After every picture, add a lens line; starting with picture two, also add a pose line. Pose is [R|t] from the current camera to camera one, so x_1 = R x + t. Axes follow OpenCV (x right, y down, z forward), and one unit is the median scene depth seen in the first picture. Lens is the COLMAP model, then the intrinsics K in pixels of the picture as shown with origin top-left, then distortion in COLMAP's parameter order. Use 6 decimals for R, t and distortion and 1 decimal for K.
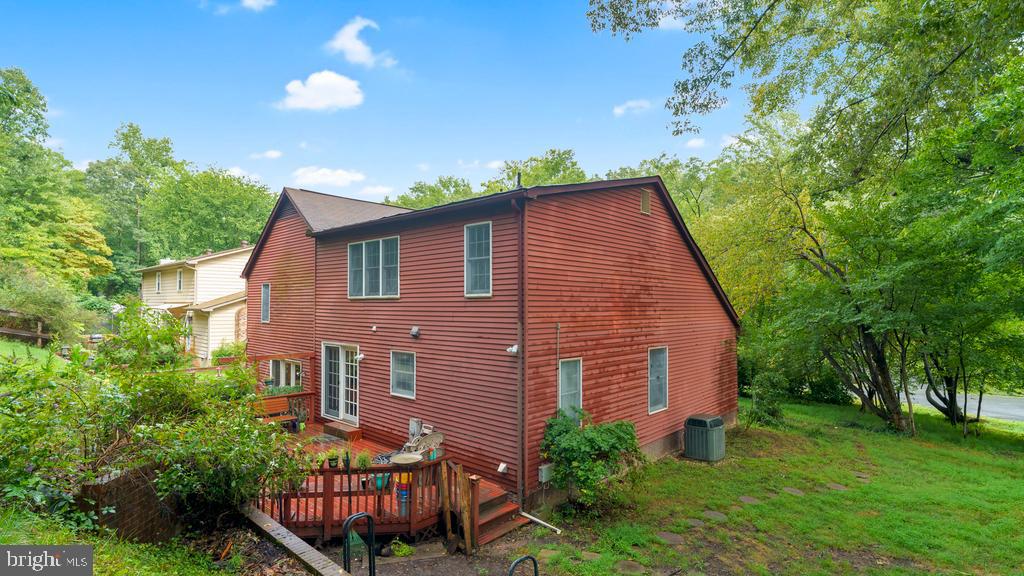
lens RADIAL K [[504.6, 0, 512.0], [0, 504.6, 288.0], [0, 0, 1]] dist [0.001662, 0.000531]
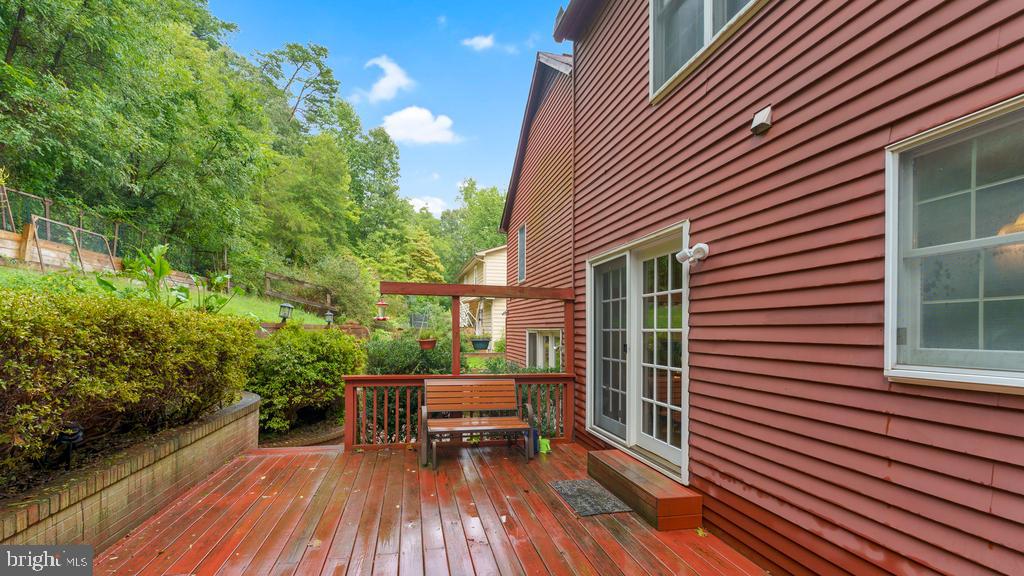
lens RADIAL K [[431.5, 0, 483.2], [0, 431.5, 334.8], [0, 0, 1]] dist [0.001768, 0.000136]
pose [[0.791787, 0.008049, -0.610745, -0.226465], [0.016915, 0.999241, 0.035099, 0.161133], [0.610563, -0.038121, 0.791049, 0.668945]]
